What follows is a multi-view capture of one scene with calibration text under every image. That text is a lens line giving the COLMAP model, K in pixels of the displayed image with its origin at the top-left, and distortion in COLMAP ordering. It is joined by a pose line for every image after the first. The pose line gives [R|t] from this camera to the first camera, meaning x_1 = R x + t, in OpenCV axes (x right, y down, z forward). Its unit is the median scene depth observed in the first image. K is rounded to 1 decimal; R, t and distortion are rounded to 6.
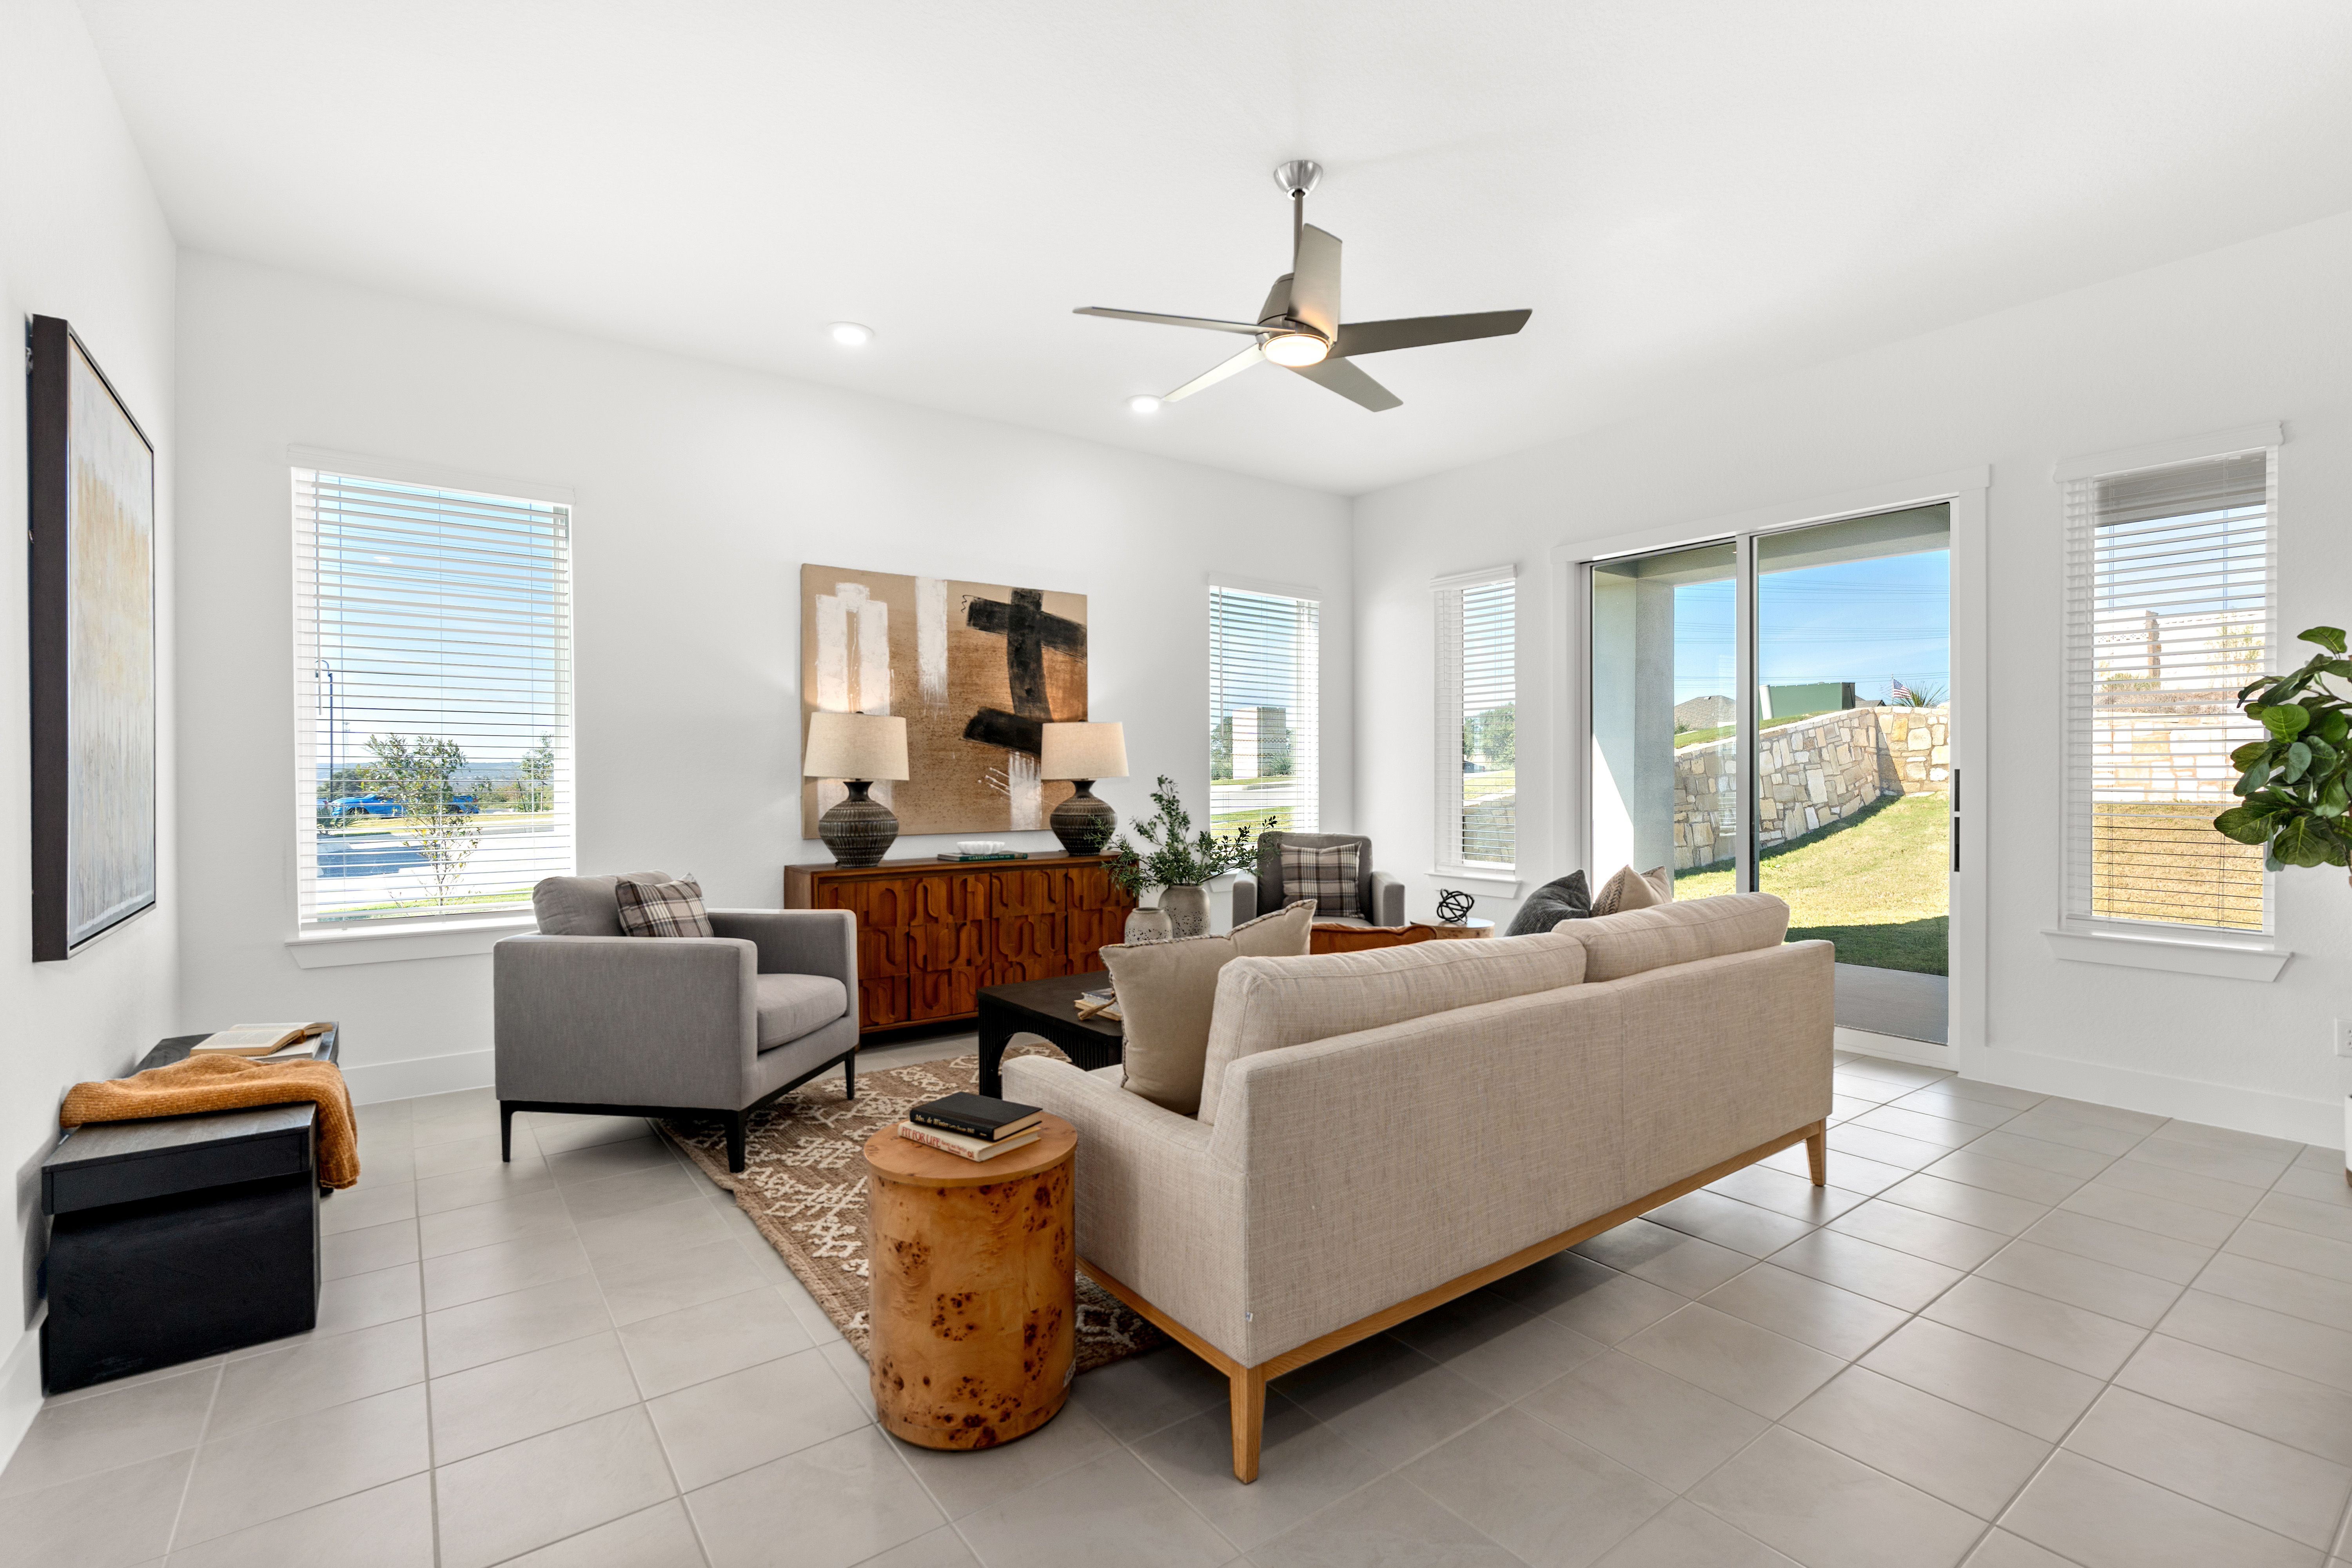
lens RADIAL K [[1078.8, 0, 1195.1], [0, 1078.8, 788.1], [0, 0, 1]] dist [-0.009137, 0.003727]
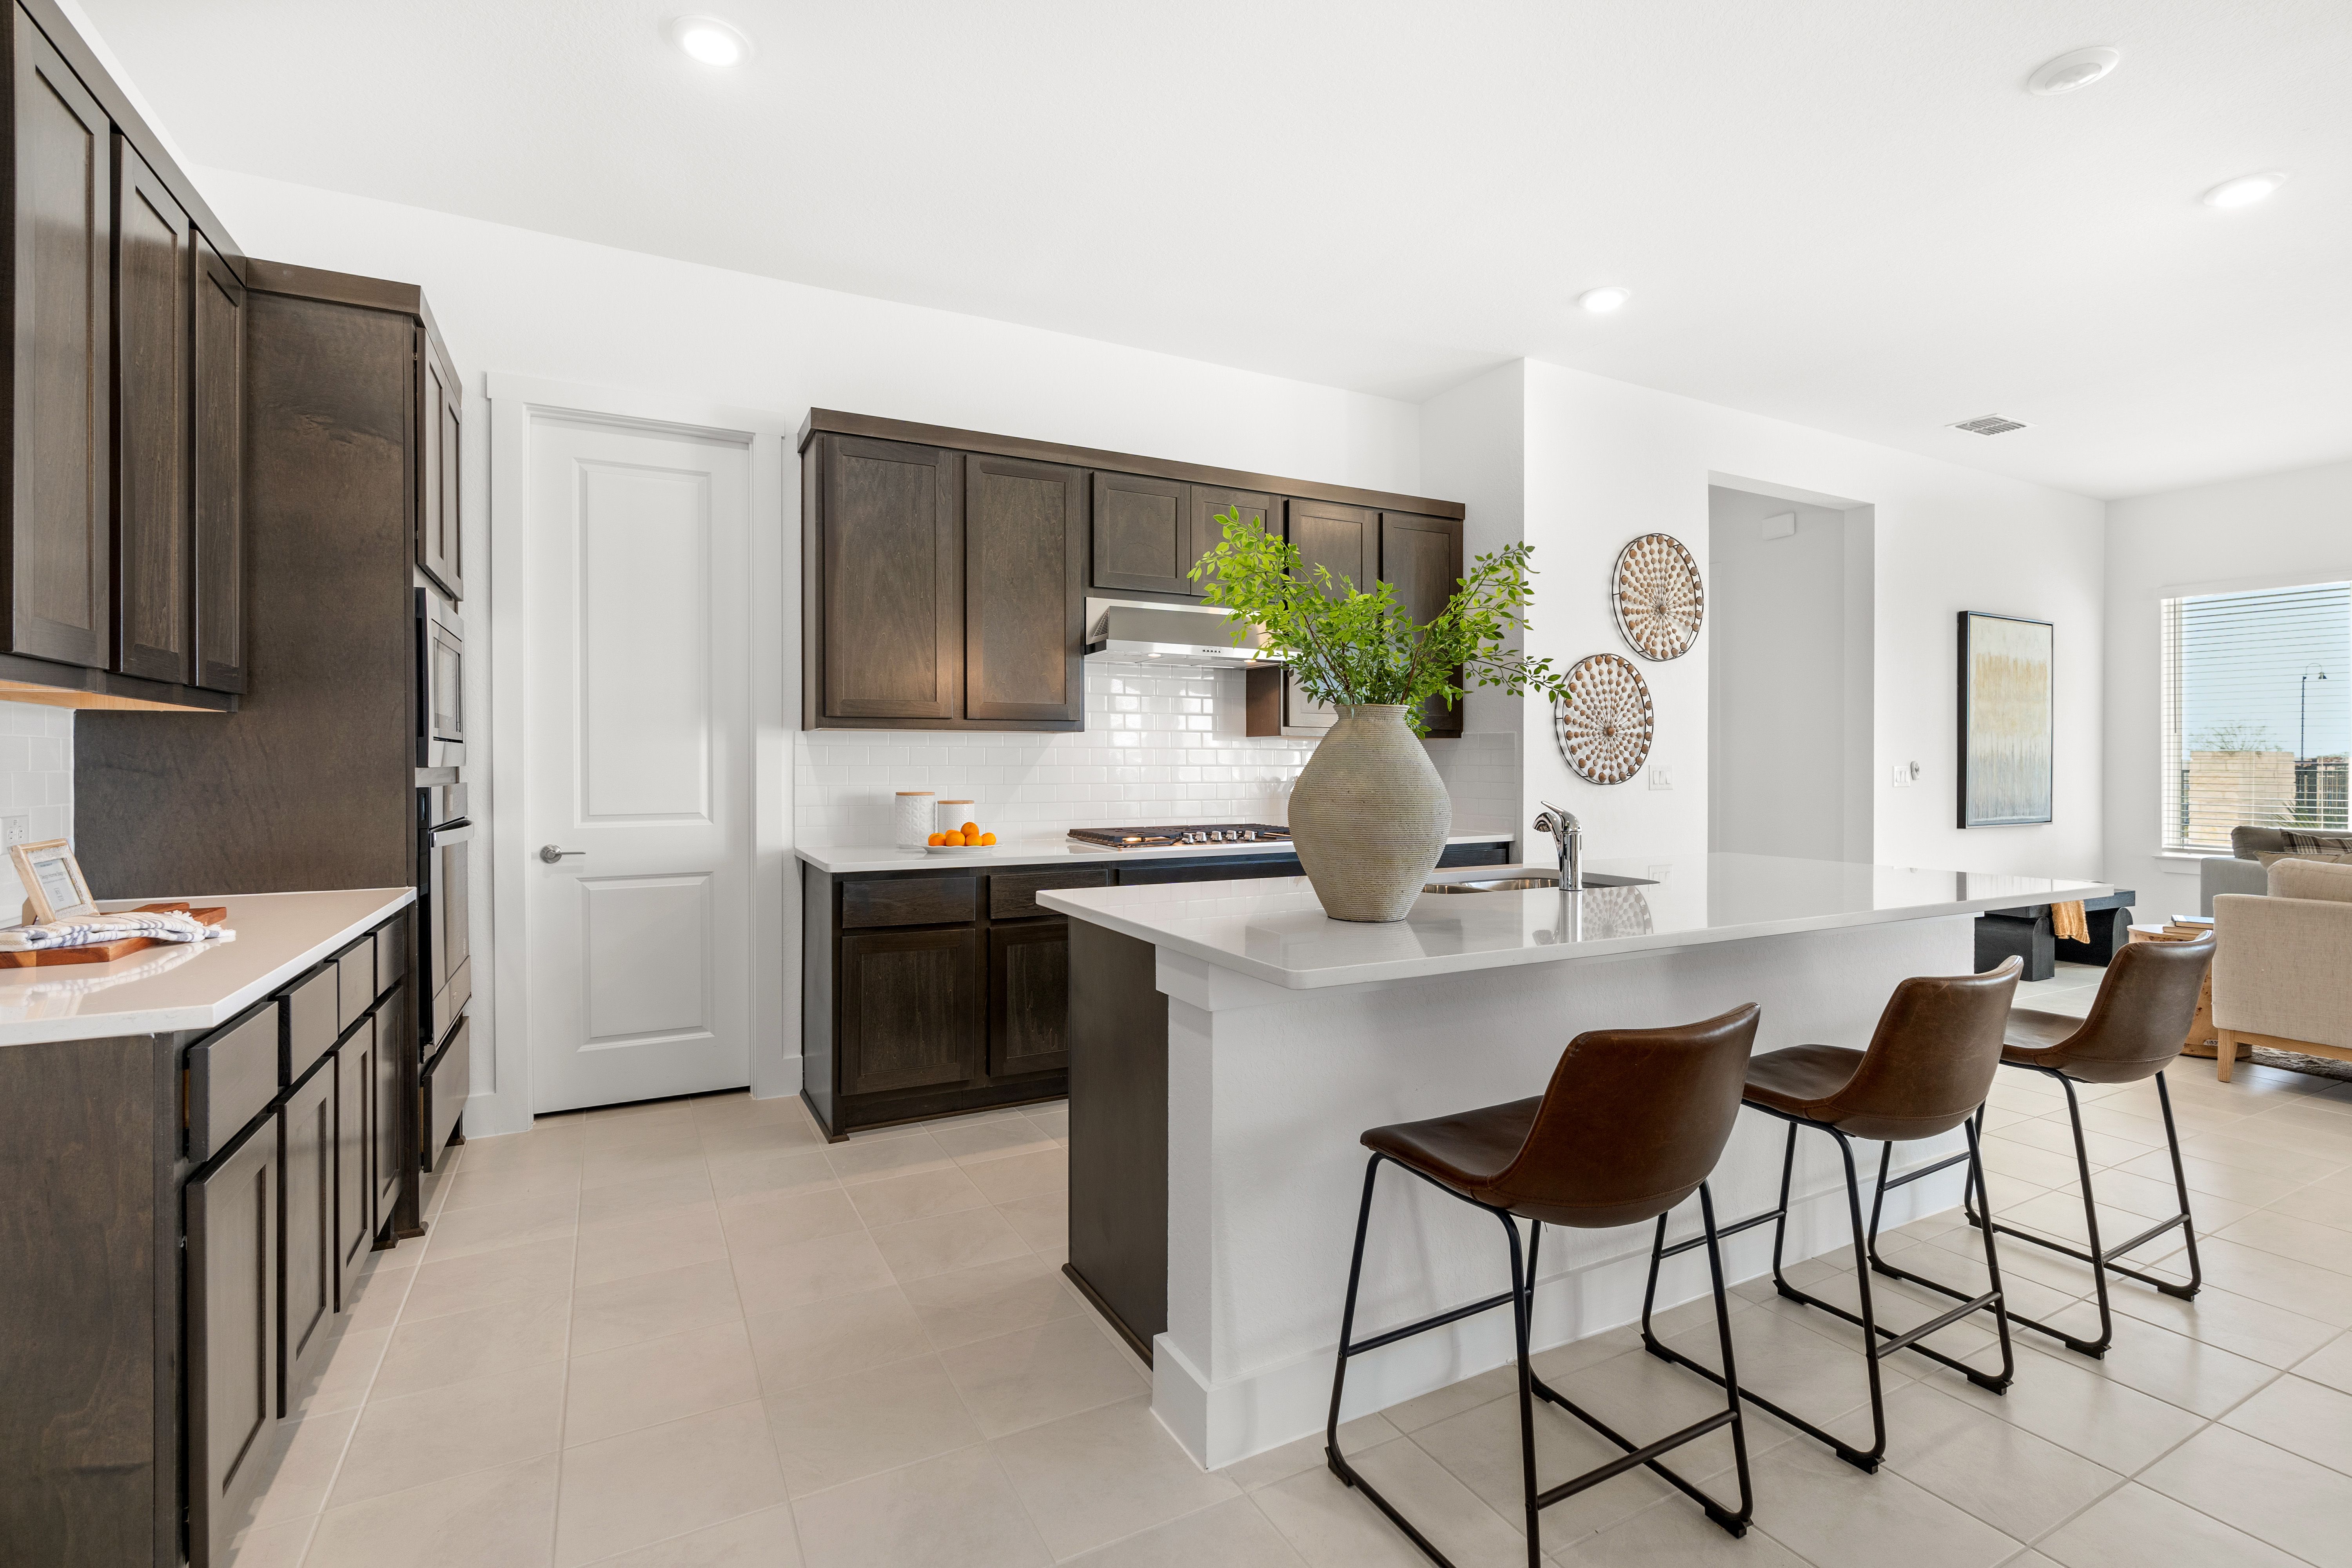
lens RADIAL K [[1078.8, 0, 1165.0], [0, 1078.8, 776.1], [0, 0, 1]] dist [-0.009137, 0.003727]
pose [[-0.152182, 0.009745, -0.988304, 0.893425], [-0.017190, 0.999774, 0.012505, 0.008468], [0.988203, 0.018892, -0.151980, -0.287166]]
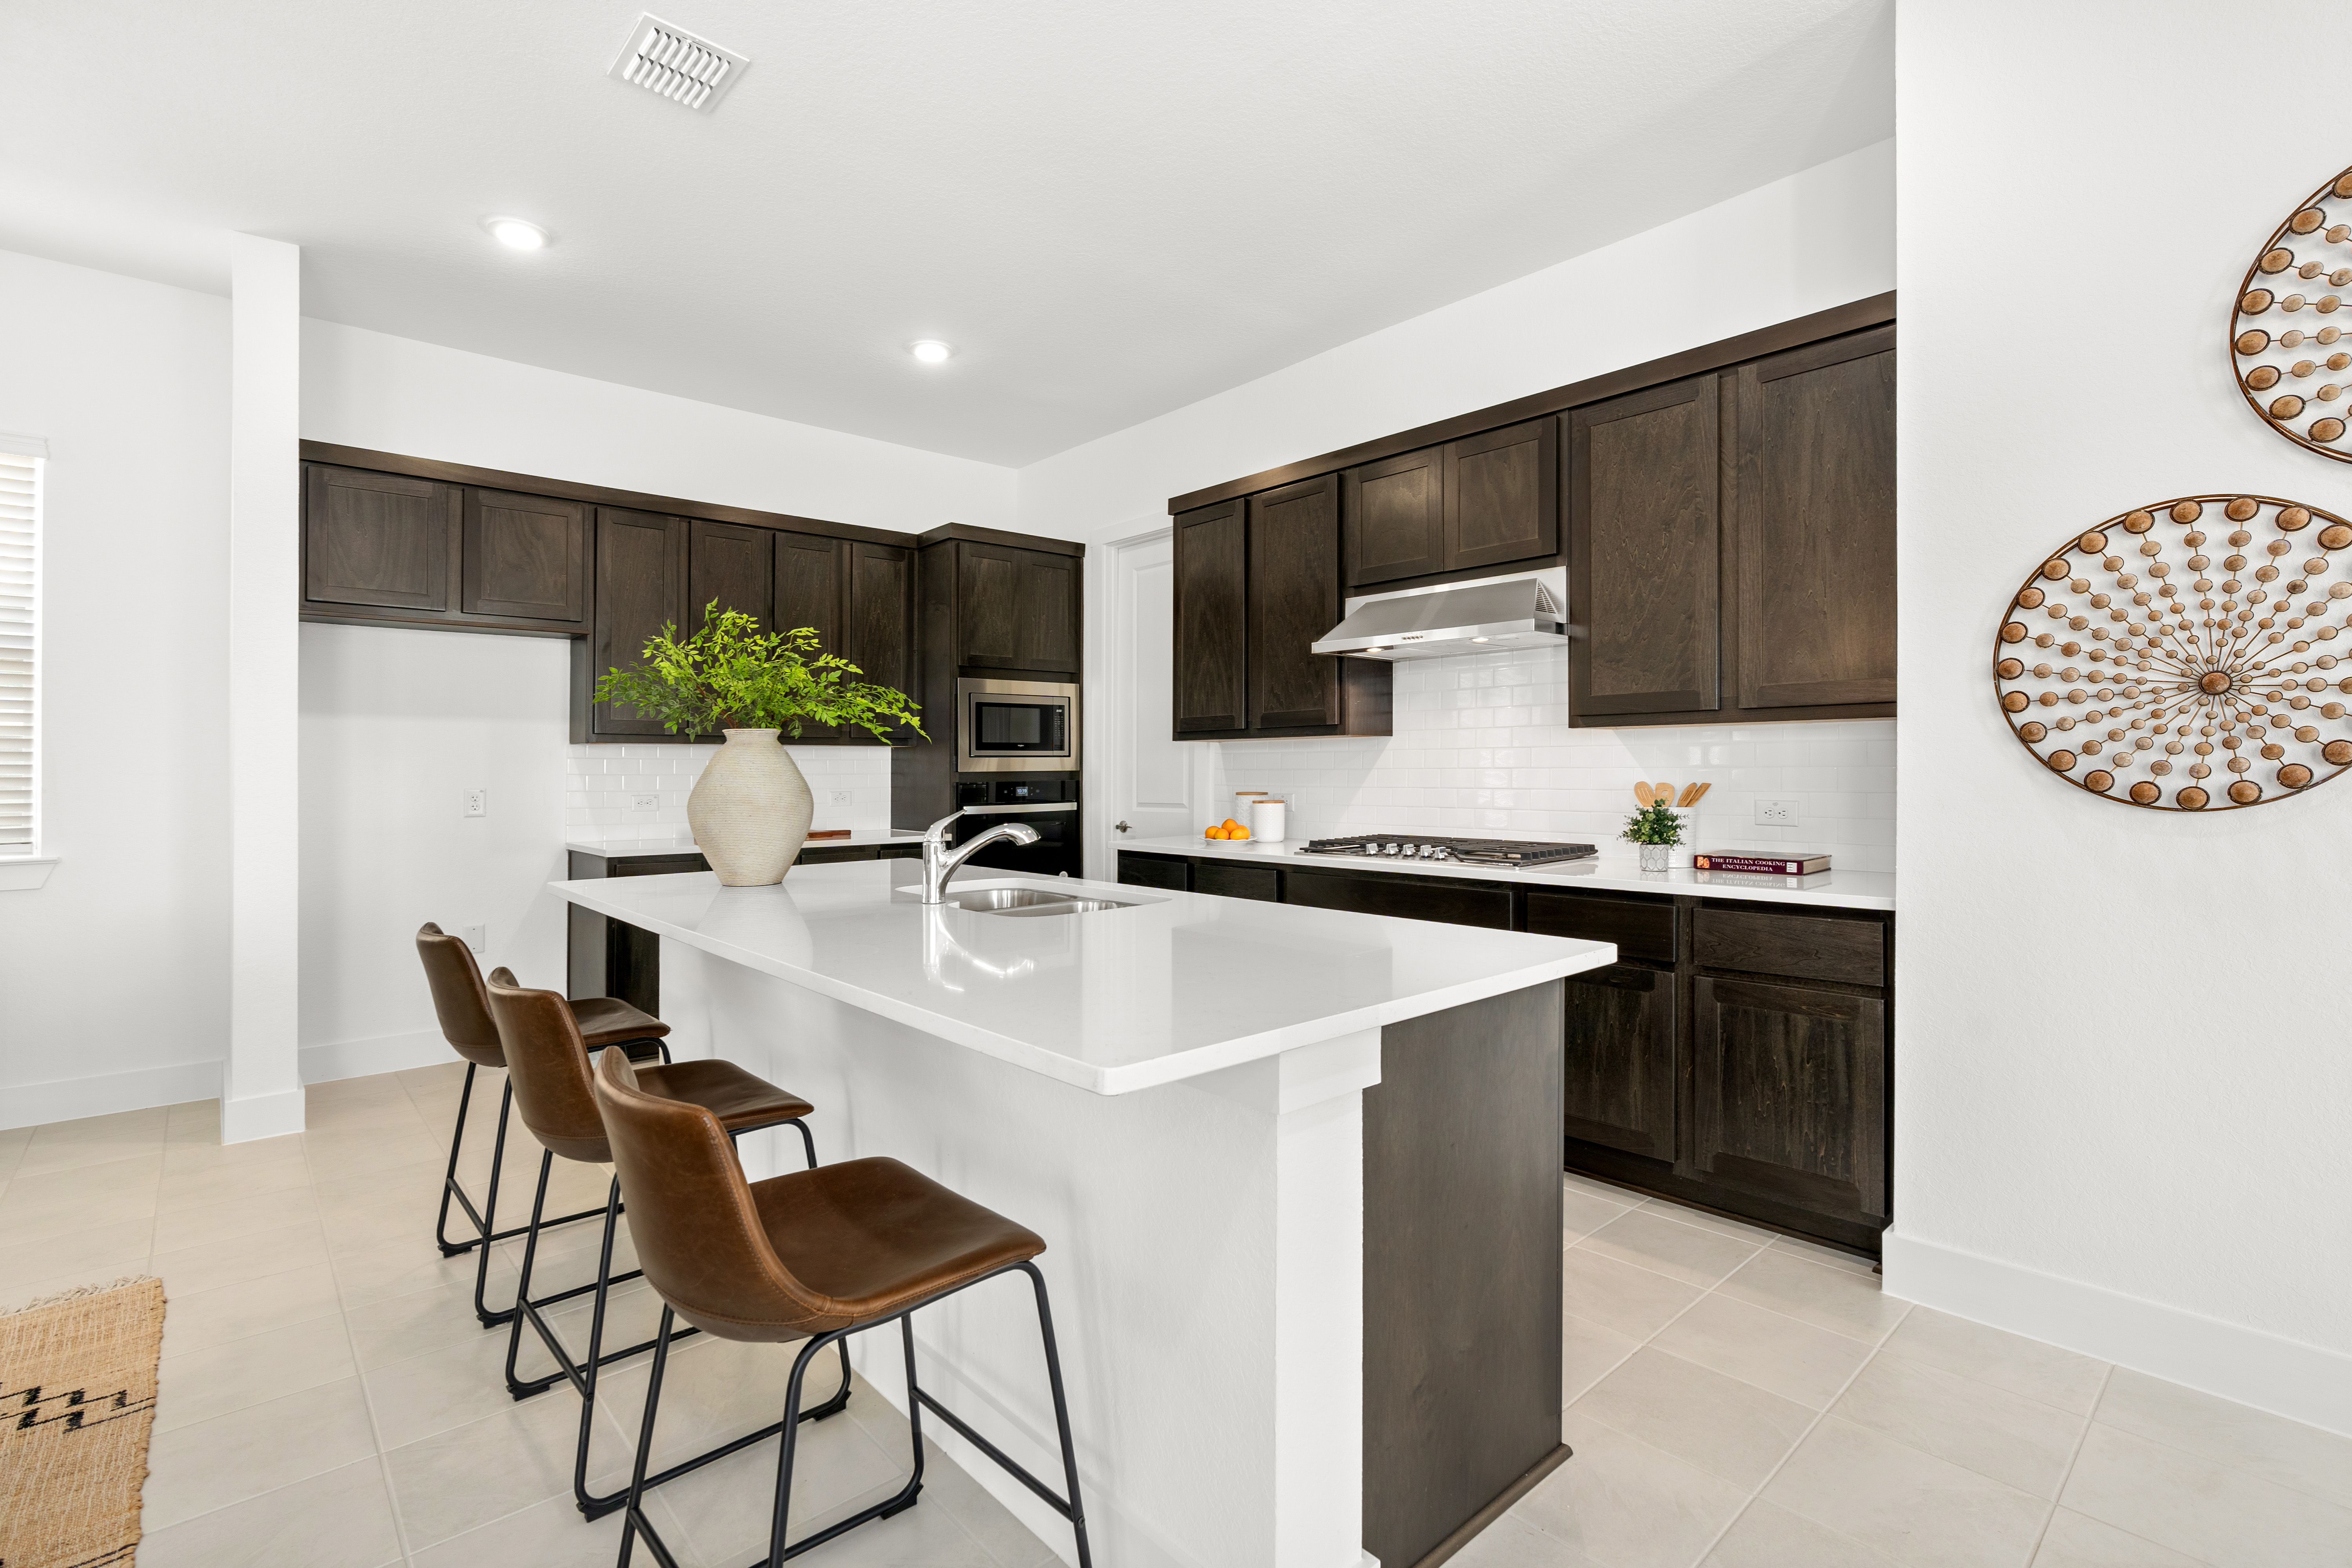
lens RADIAL K [[1078.8, 0, 1179.2], [0, 1078.8, 769.8], [0, 0, 1]] dist [-0.009137, 0.003727]
pose [[-0.995560, 0.007996, -0.093788, 0.315323], [0.006202, 0.999792, 0.019404, -0.003893], [0.093924, 0.018736, -0.995403, 0.303478]]
